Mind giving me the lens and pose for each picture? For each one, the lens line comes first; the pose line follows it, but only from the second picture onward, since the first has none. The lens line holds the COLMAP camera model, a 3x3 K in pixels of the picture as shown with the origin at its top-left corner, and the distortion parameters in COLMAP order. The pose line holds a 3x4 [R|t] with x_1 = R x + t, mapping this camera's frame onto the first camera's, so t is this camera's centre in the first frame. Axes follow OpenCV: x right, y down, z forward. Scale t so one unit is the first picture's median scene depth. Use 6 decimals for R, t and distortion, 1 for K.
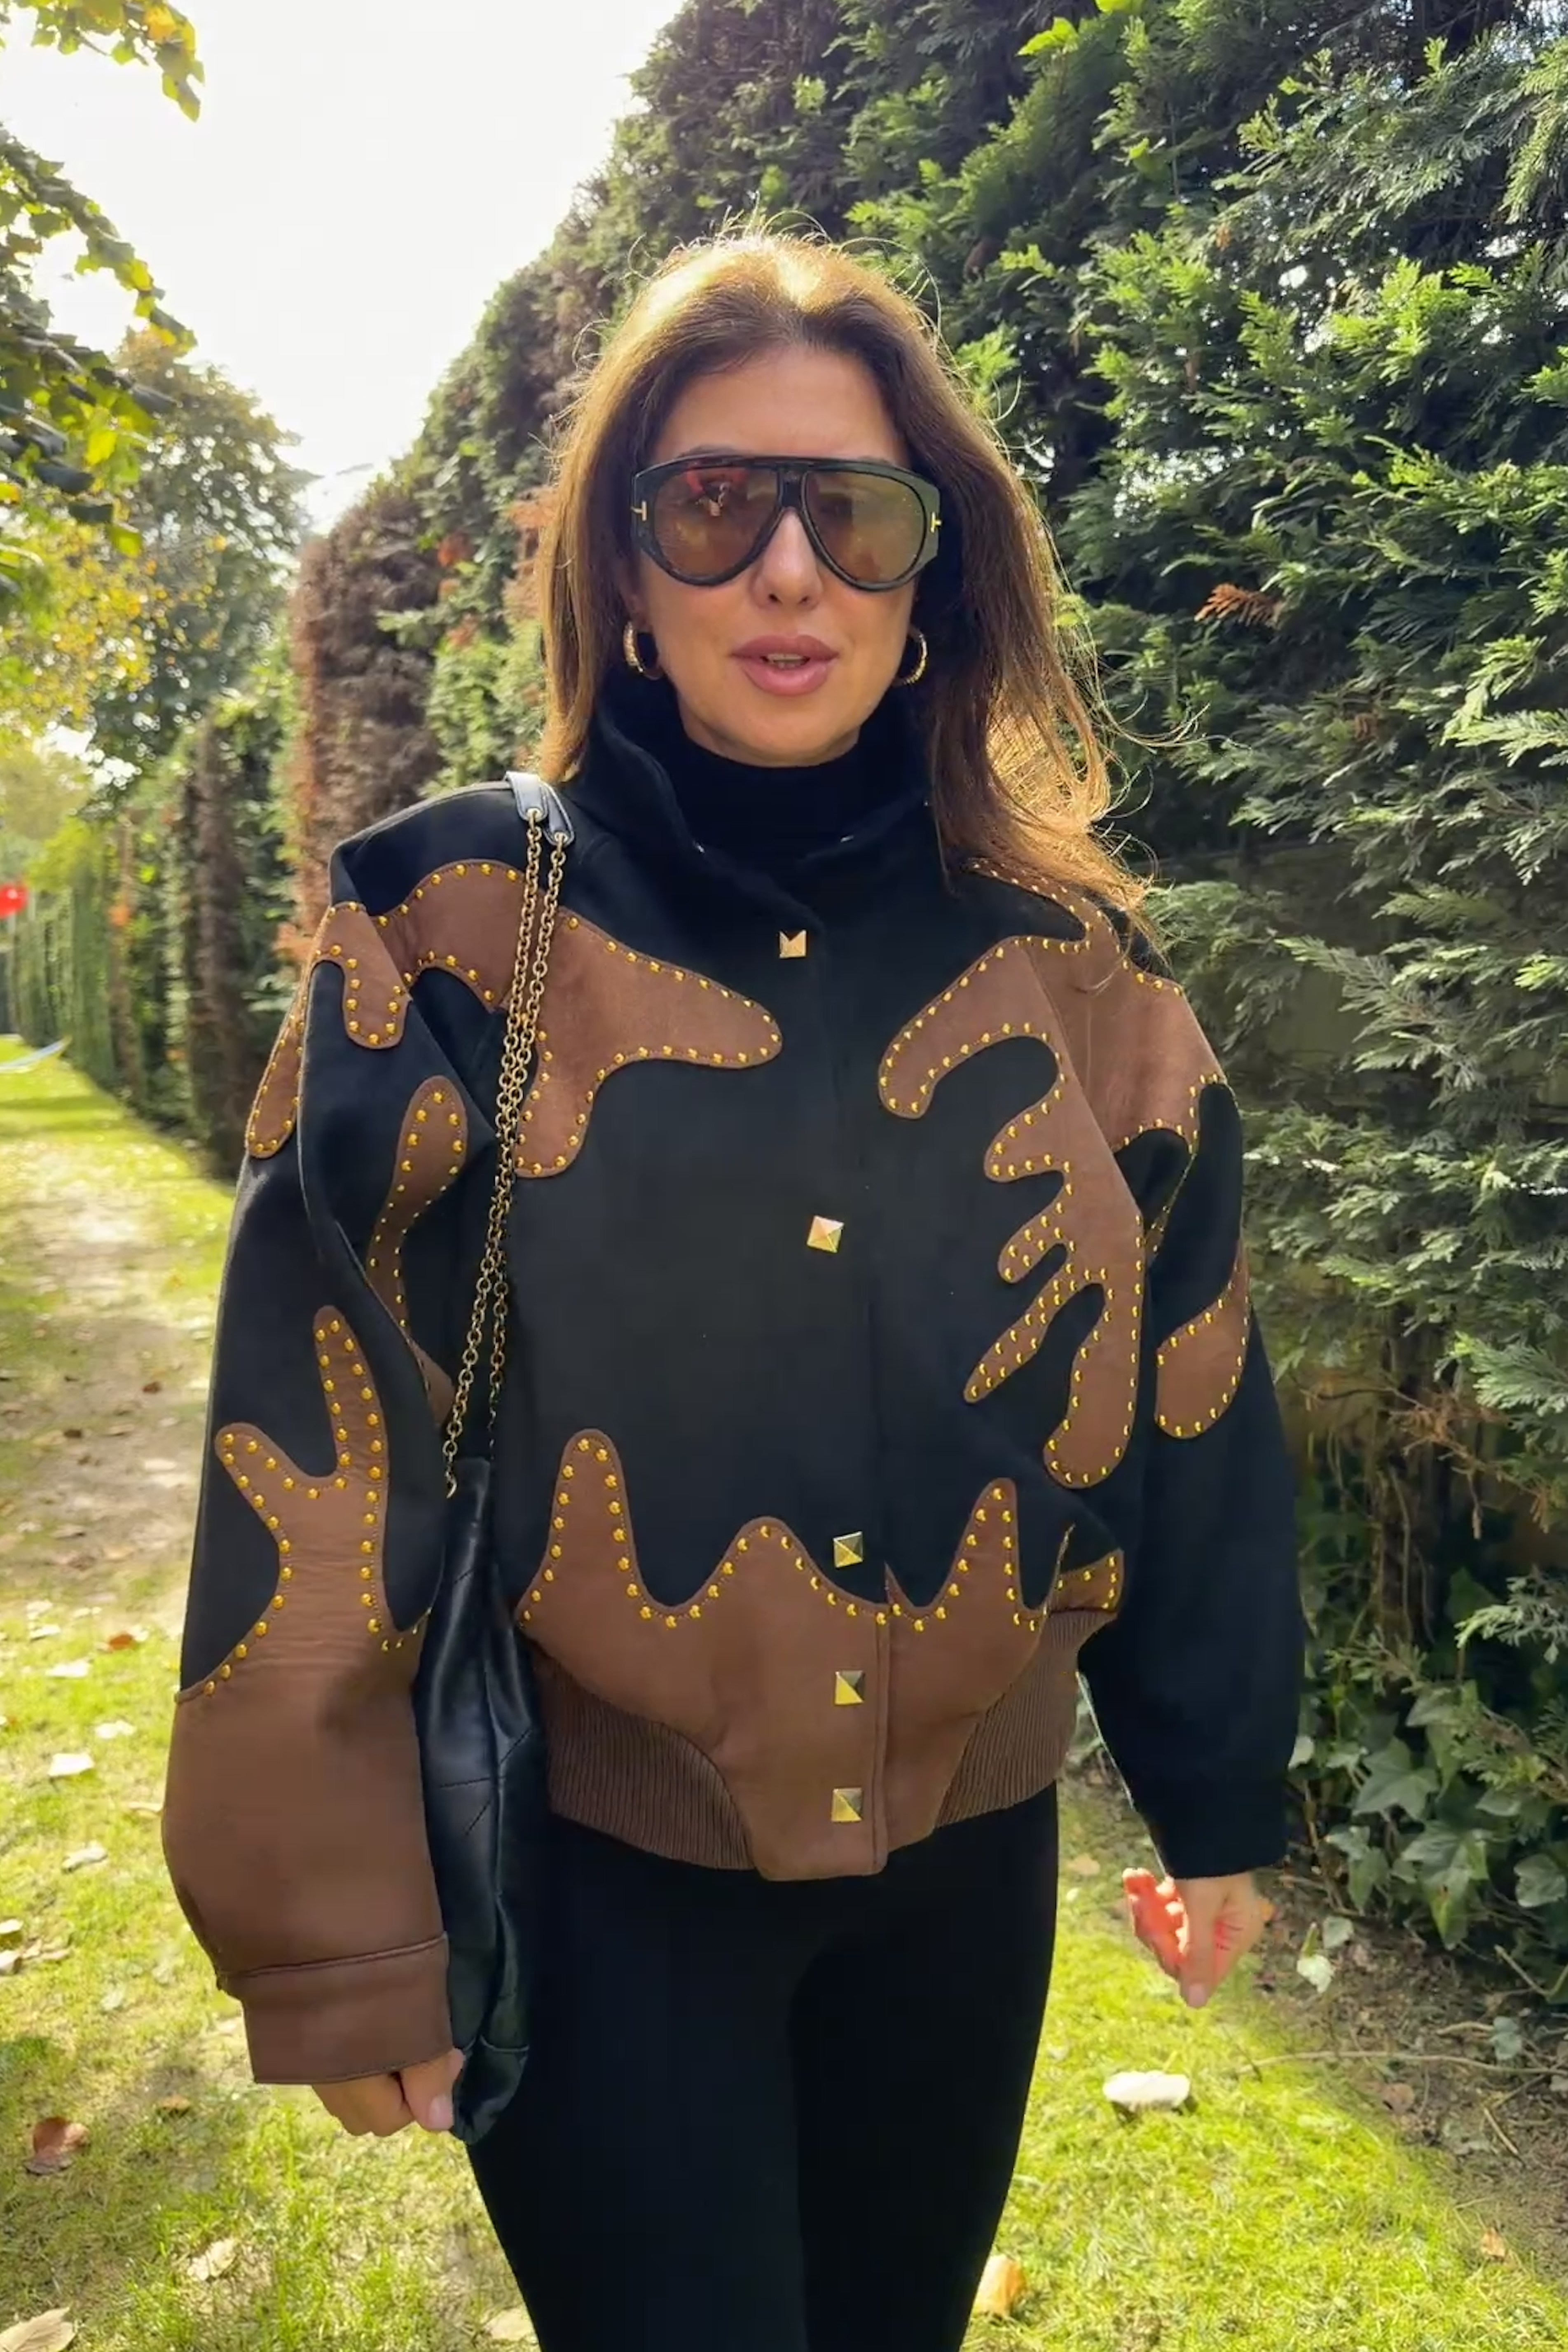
lens RADIAL K [[1885.0, 0, 864.5], [0, 1885.0, 1147.3], [0, 0, 1]] dist [0.009342, -0.029480]
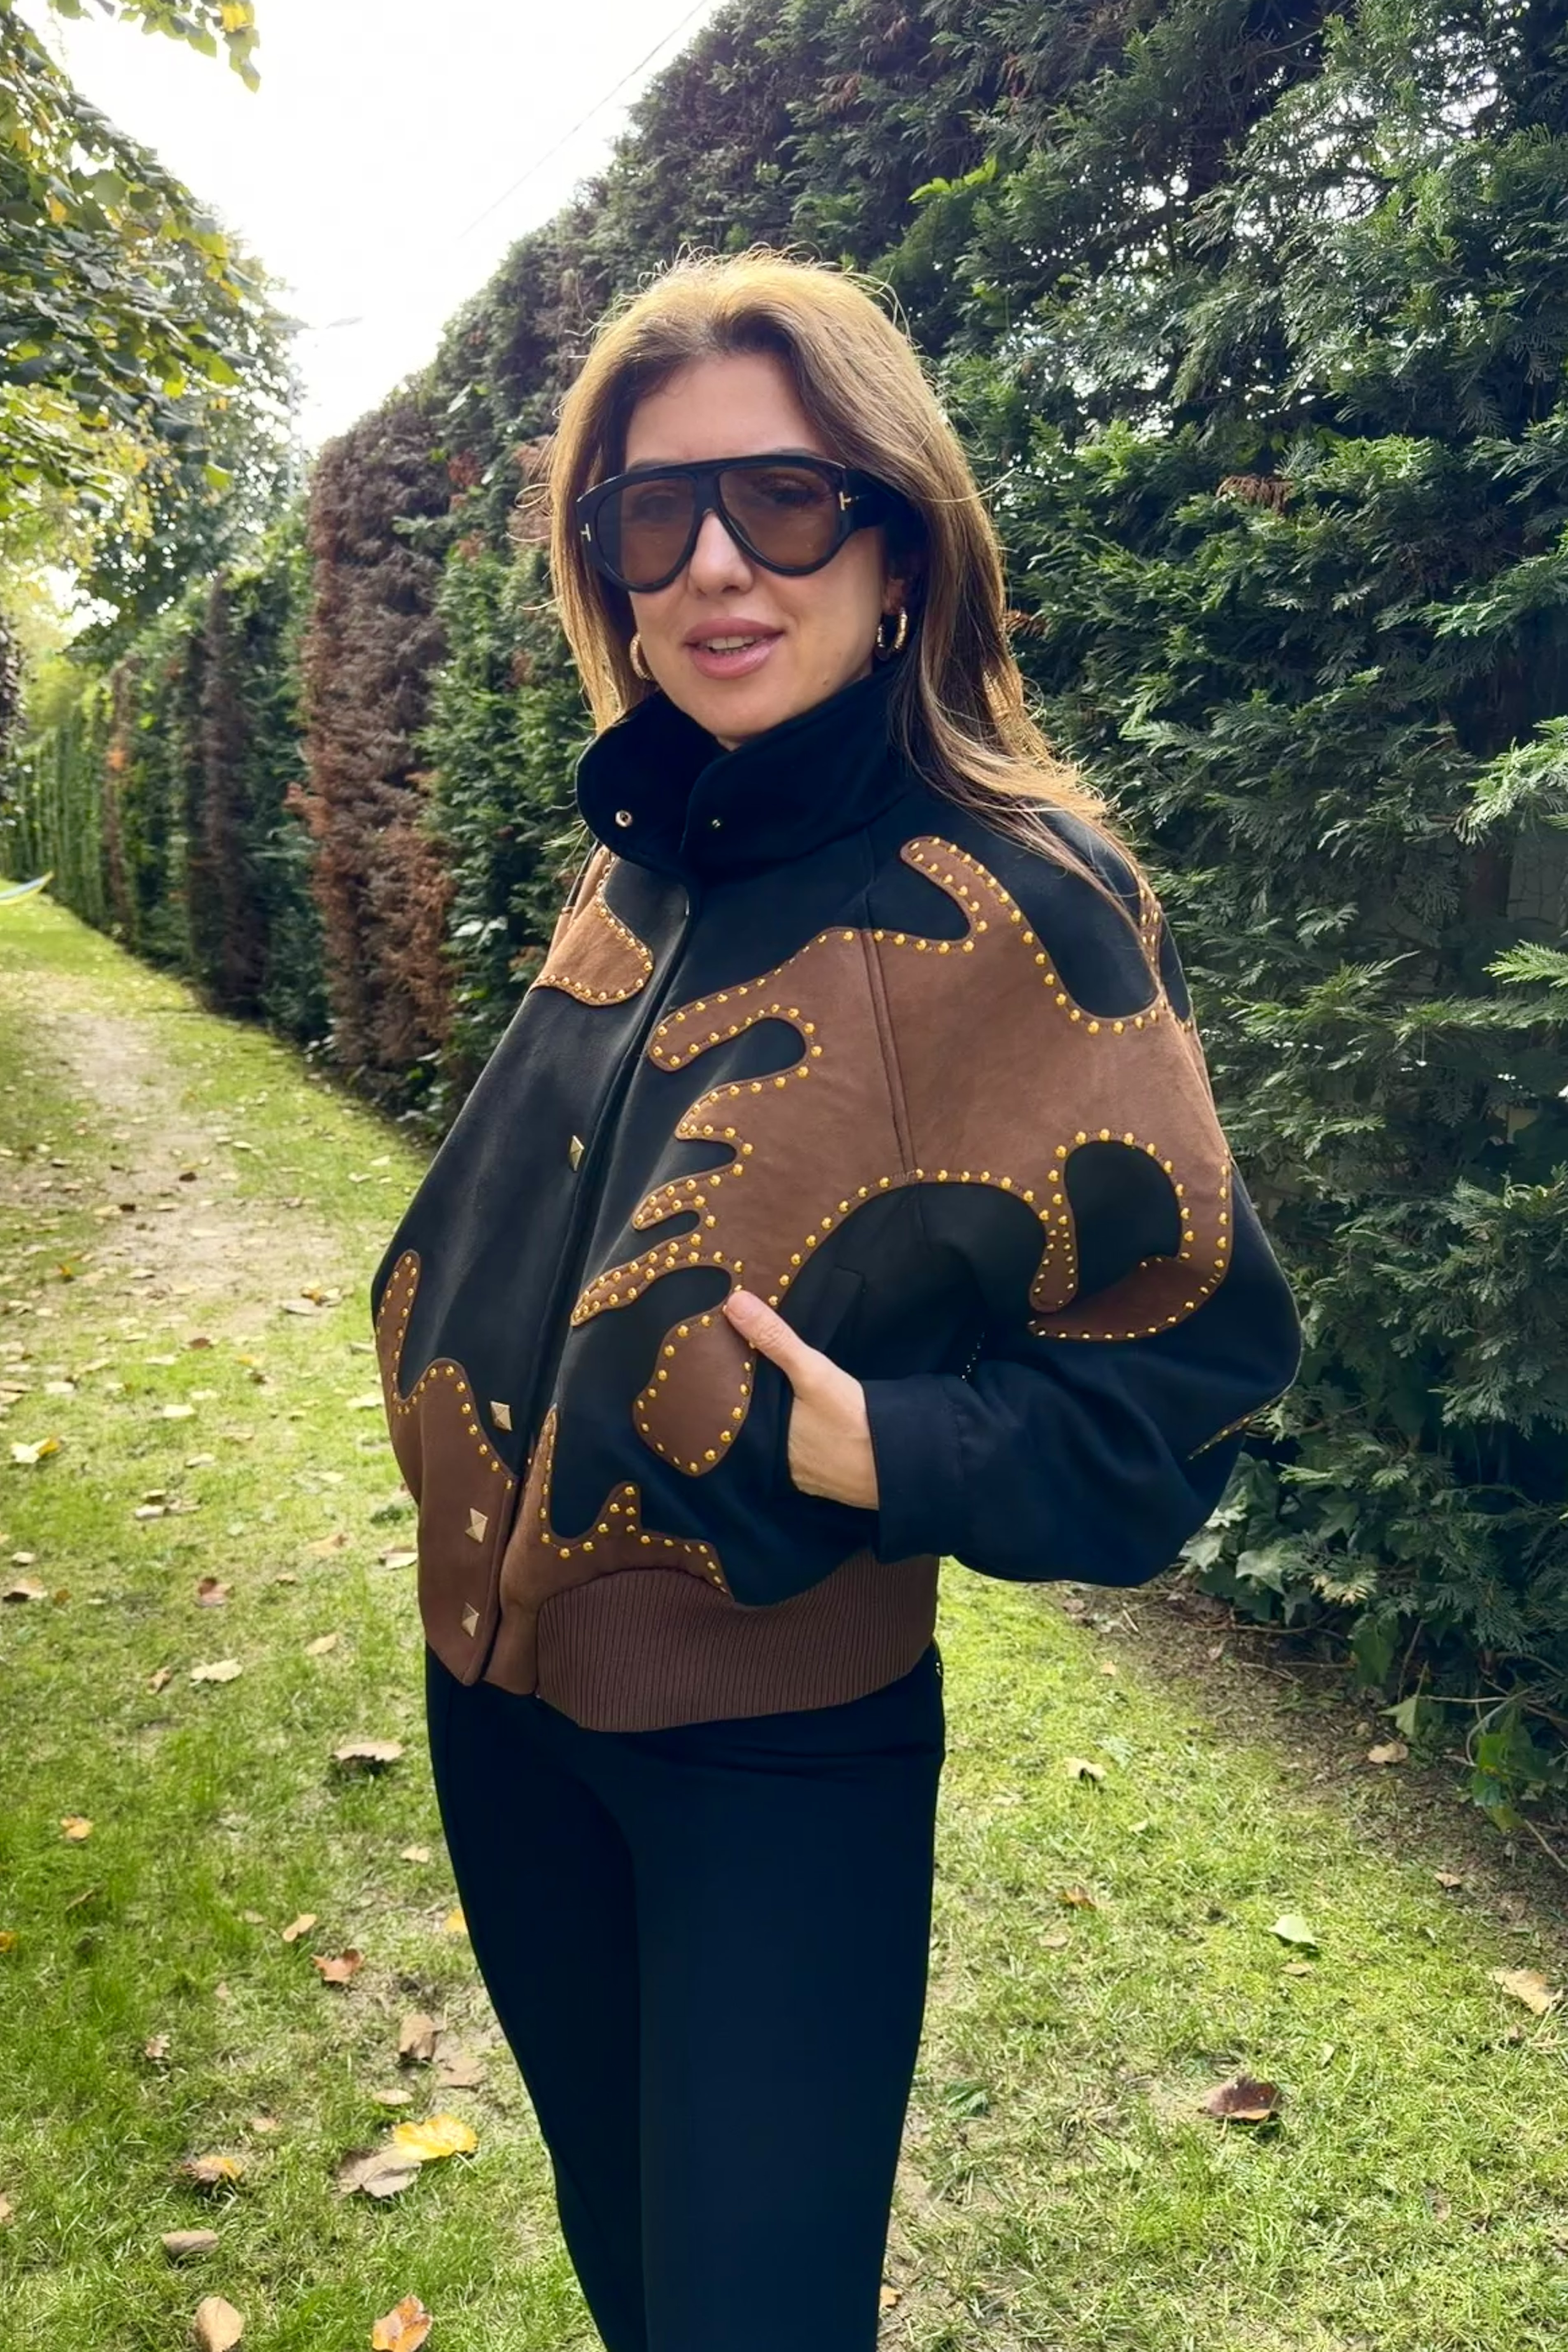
lens RADIAL K [[1898.9, 0, 820.3], [0, 1898.9, 1164.2], [0, 0, 1]] dist [0.049311, -0.104483]
pose [[0.999021, 0.044187, -0.001985, 0.050116], [-0.043911, 0.996175, 0.075541, 0.024847], [0.005315, -0.075380, 0.997141, -0.438247]]
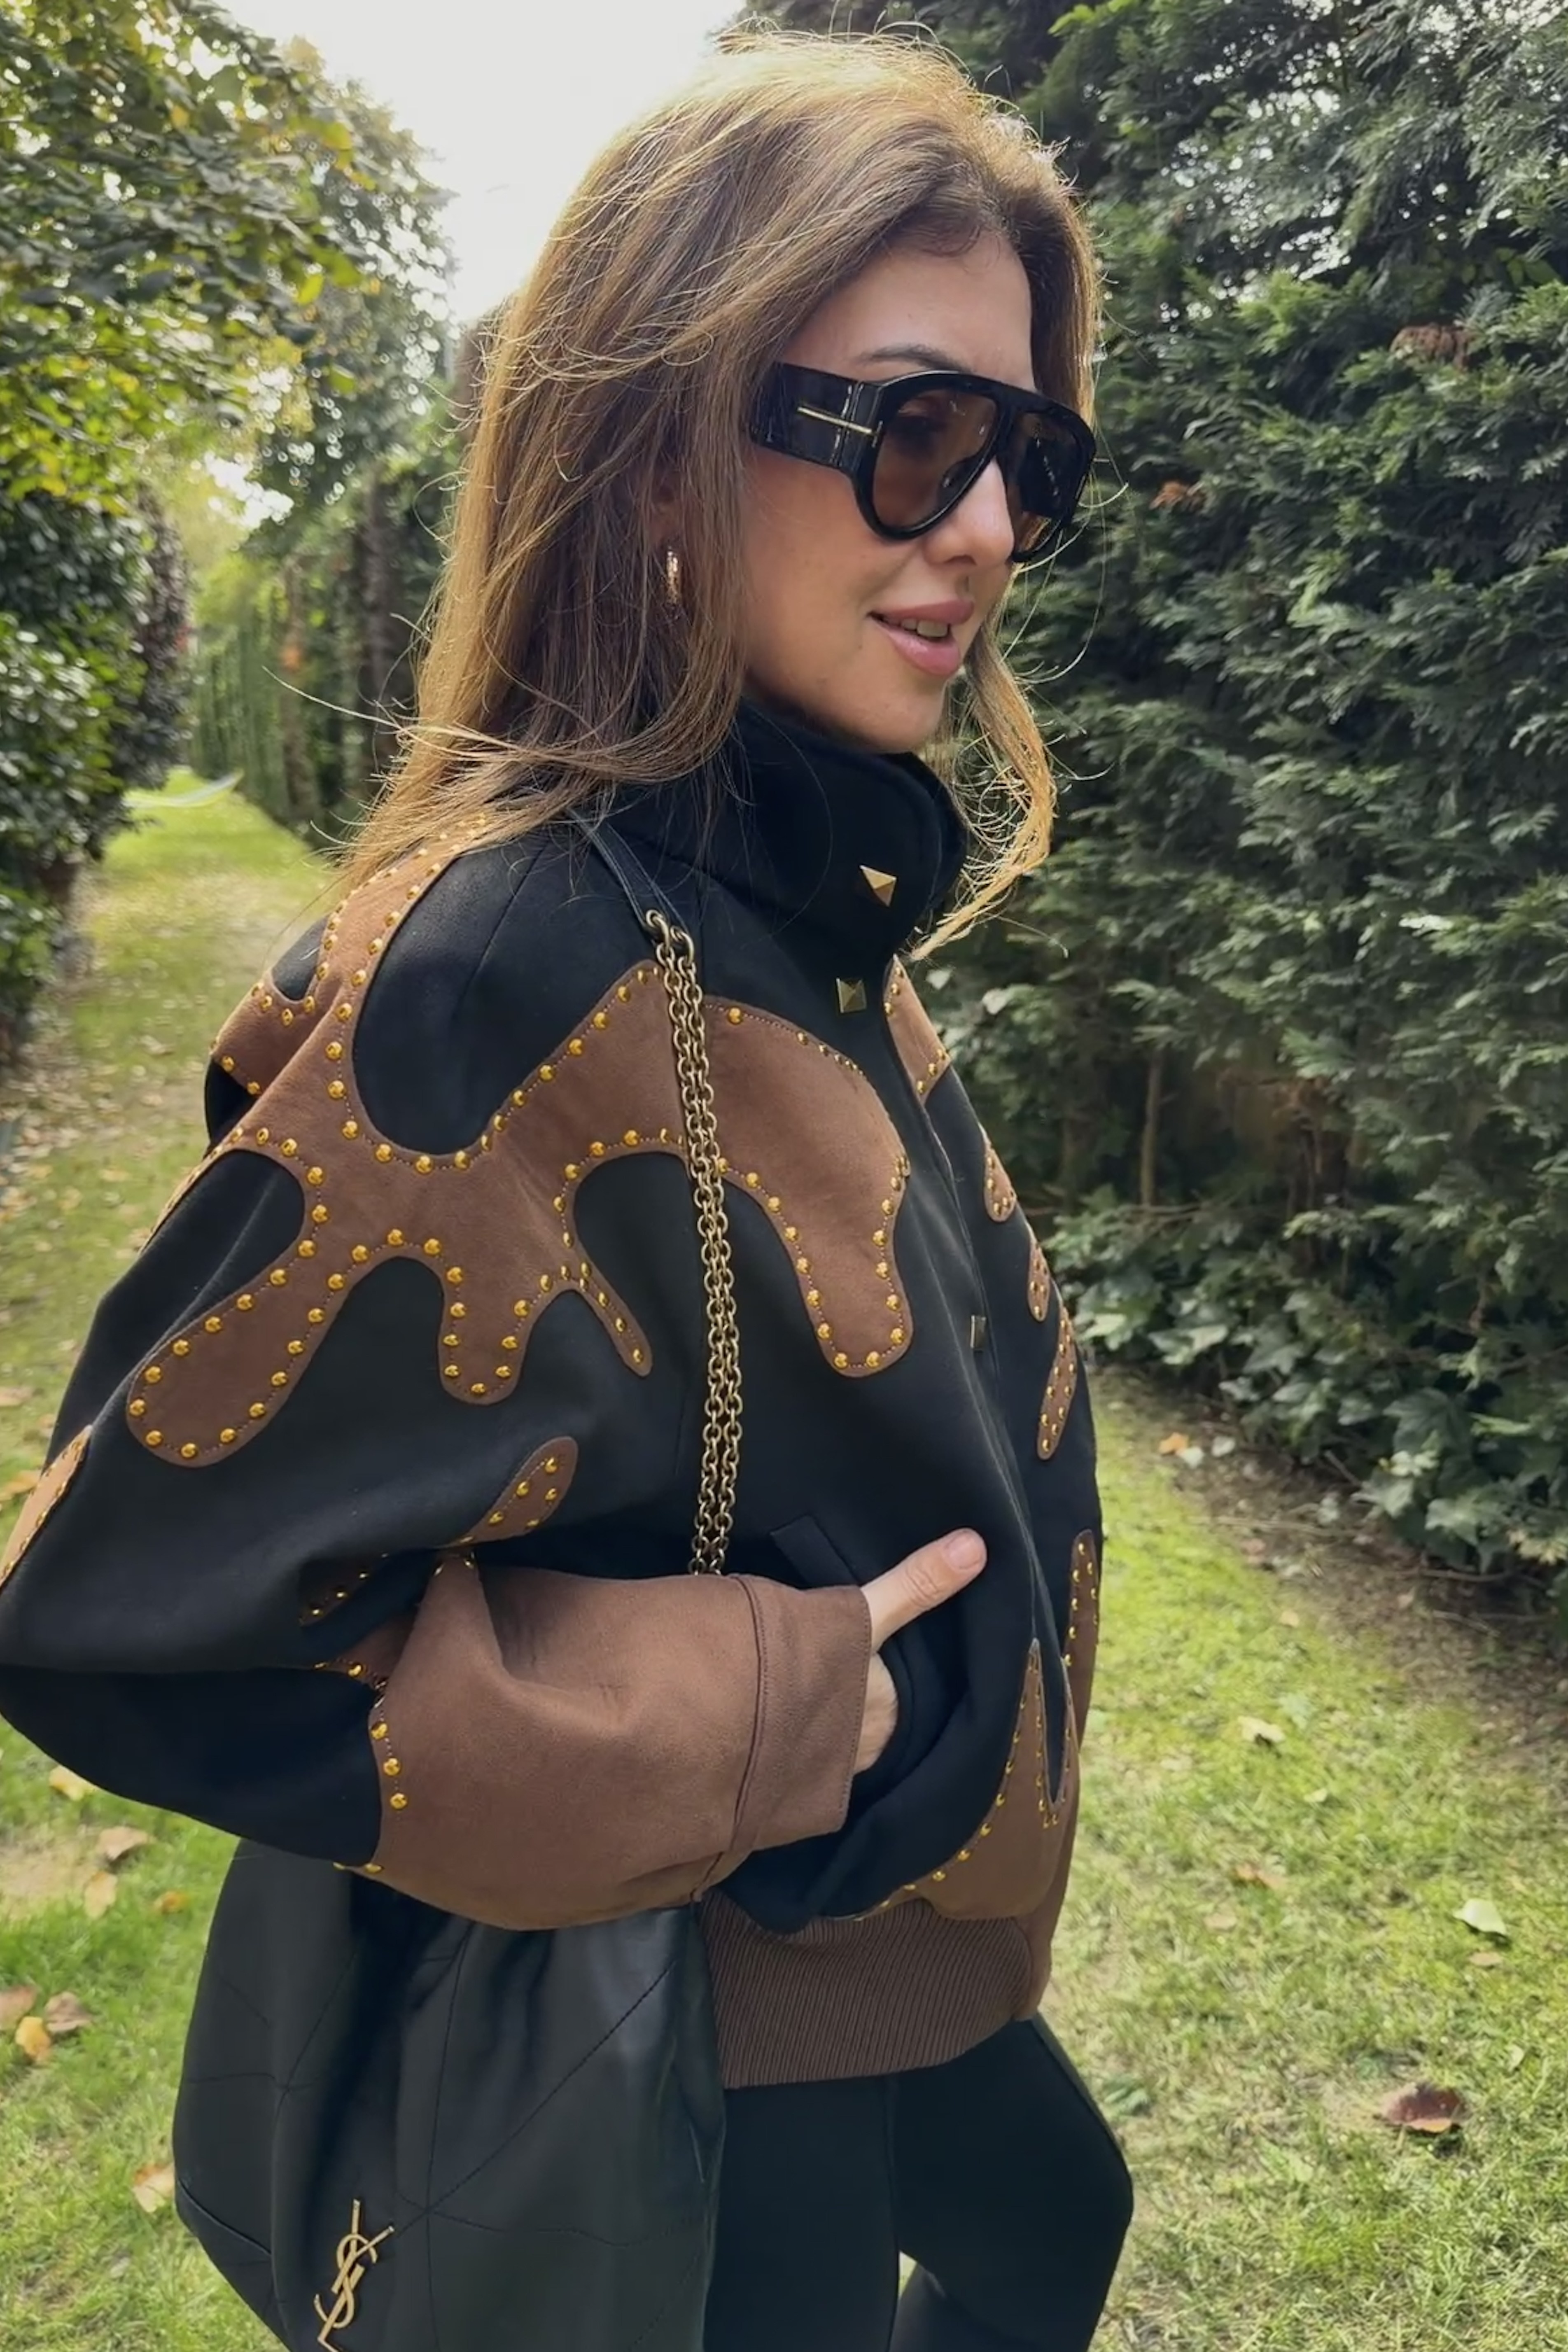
lens RADIAL K [[1923.4, 0, 769.7], [0, 1923.4, 1177.3], [0, 0, 1]] dist [-0.004616, -0.017869]
pose [[0.991918, 0.022366, -0.124892, 0.071920], [-0.002856, 0.988026, 0.154260, -0.012824], [0.126847, -0.152657, 0.980105, -0.392949]]
